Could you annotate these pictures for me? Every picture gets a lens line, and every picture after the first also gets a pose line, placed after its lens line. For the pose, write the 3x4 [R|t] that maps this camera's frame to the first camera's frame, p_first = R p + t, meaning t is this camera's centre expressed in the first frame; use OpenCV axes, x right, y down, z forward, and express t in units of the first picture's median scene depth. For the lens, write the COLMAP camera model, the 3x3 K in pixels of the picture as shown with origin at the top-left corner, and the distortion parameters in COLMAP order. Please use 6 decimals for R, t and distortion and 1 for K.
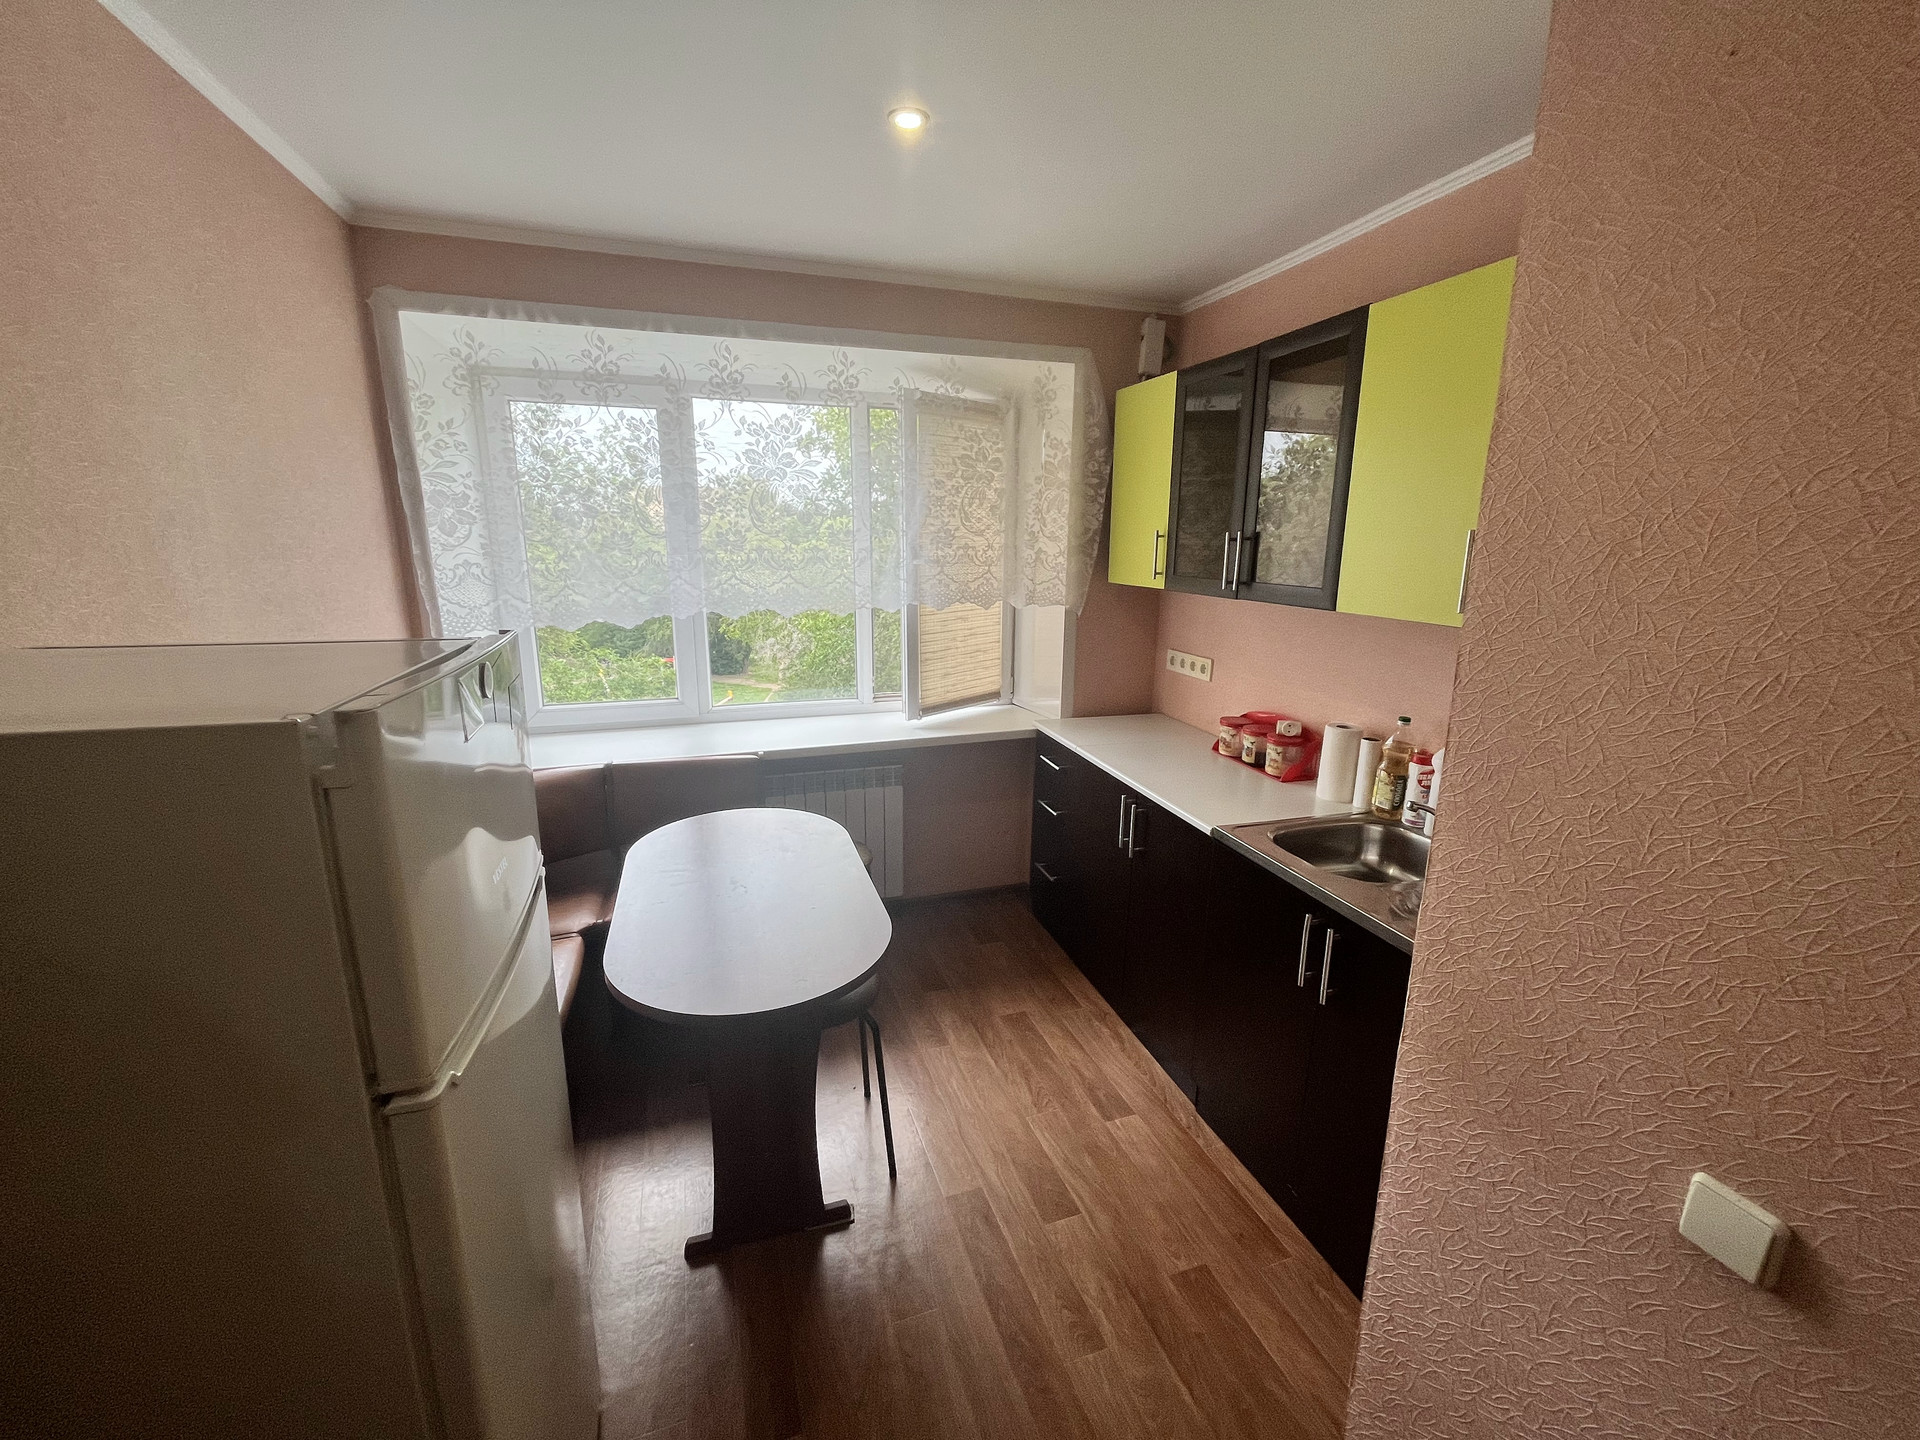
lens RADIAL K [[772.5, 0, 962.6], [0, 772.5, 708.9], [0, 0, 1]] dist [-0.004235, -0.000132]
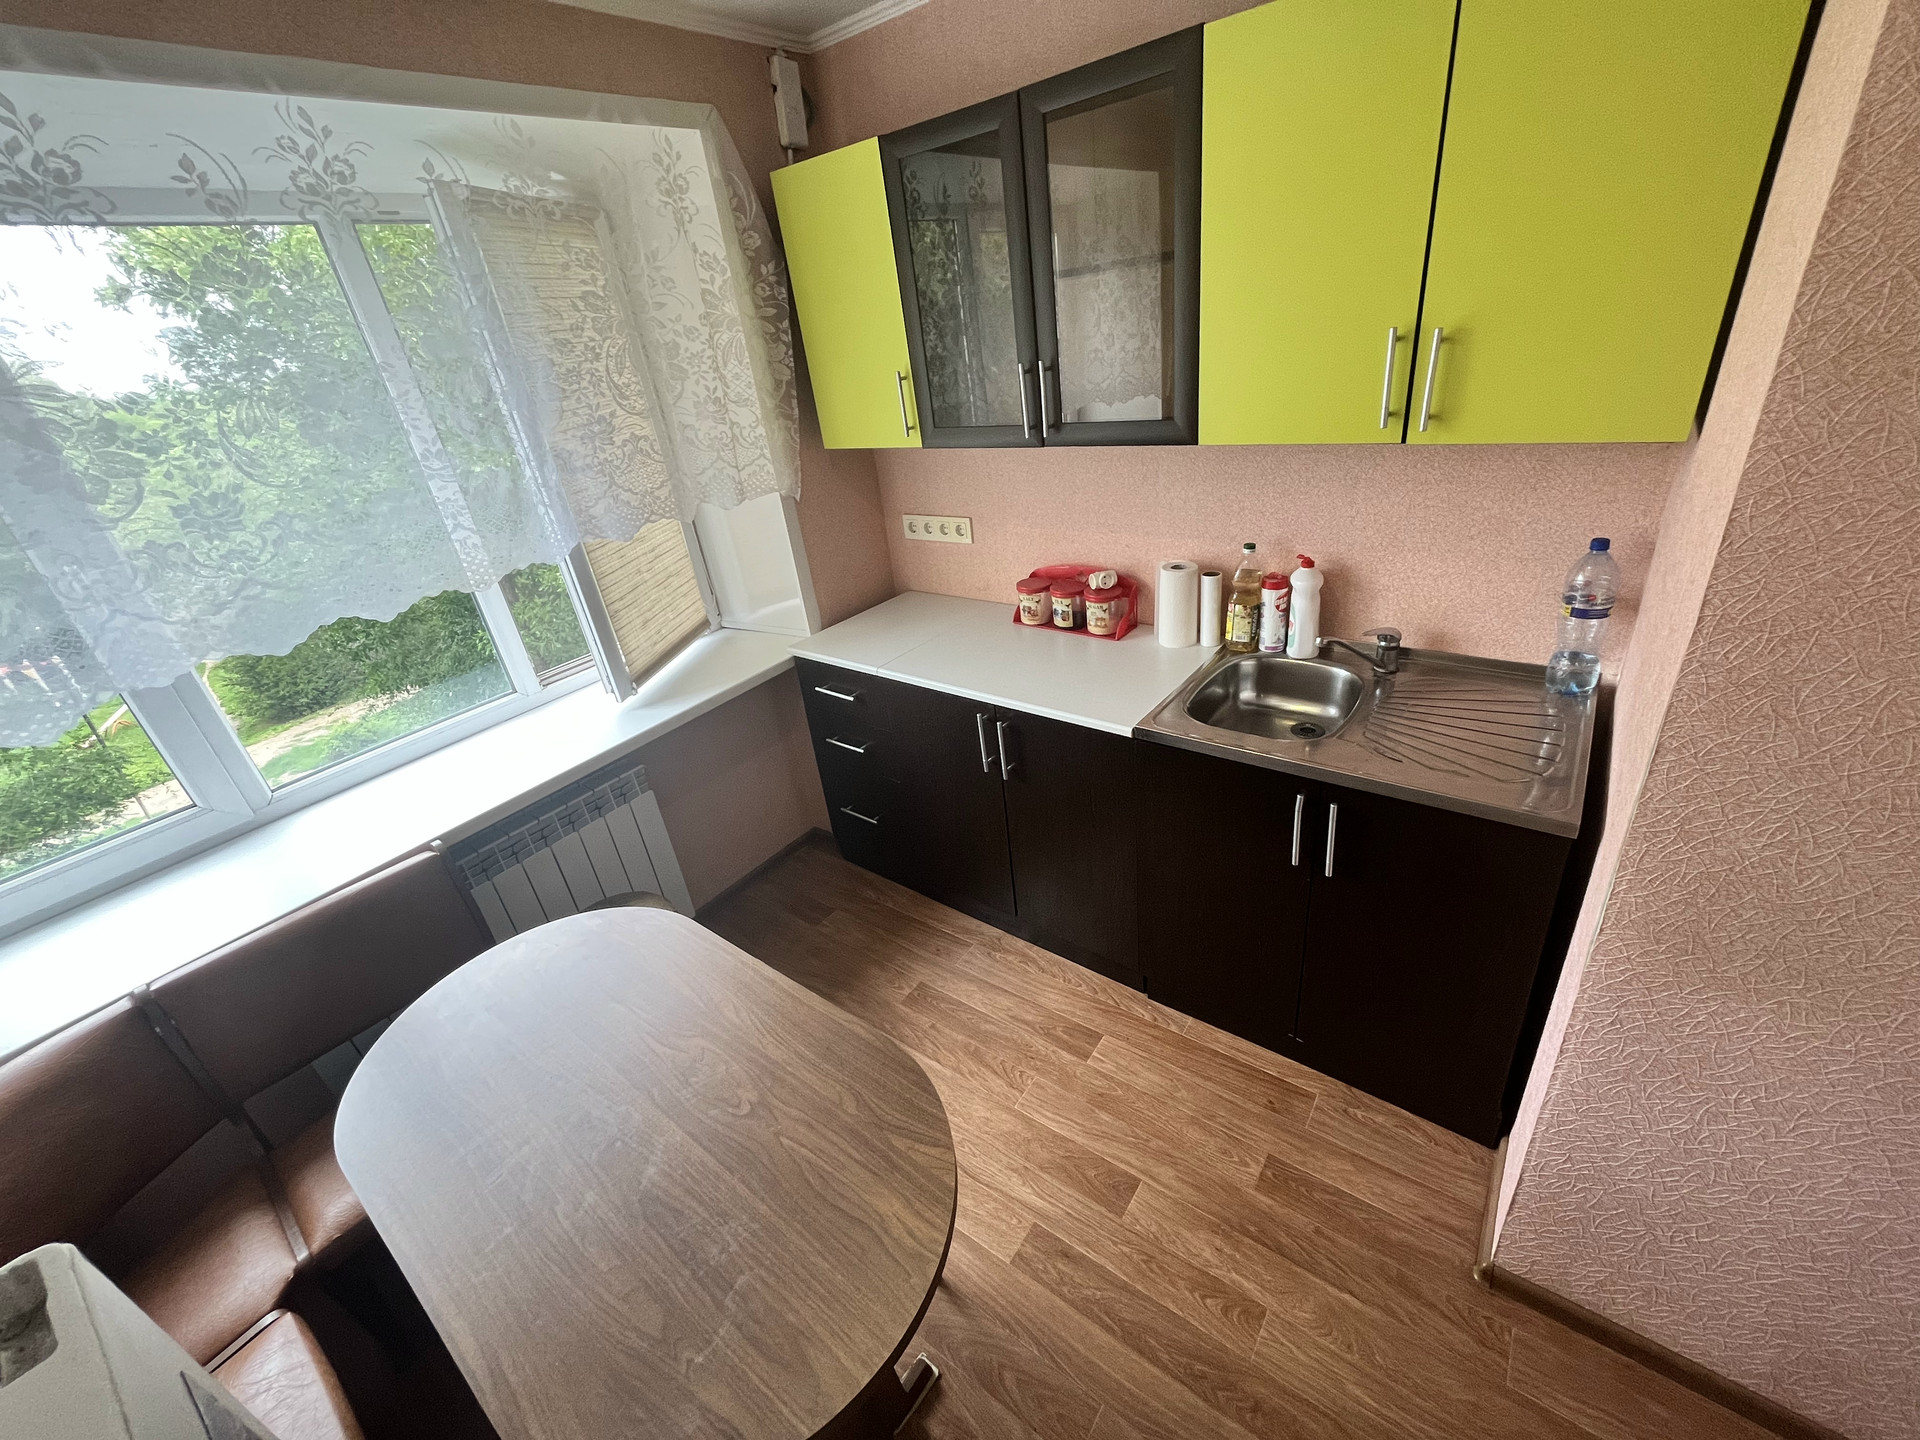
lens RADIAL K [[772.5, 0, 962.0], [0, 772.5, 710.3], [0, 0, 1]] dist [-0.004235, -0.000132]
pose [[0.820078, -0.350712, 0.452186, -0.169641], [0.248179, 0.929980, 0.271192, -0.114385], [-0.515634, -0.110176, 0.849696, 0.286979]]
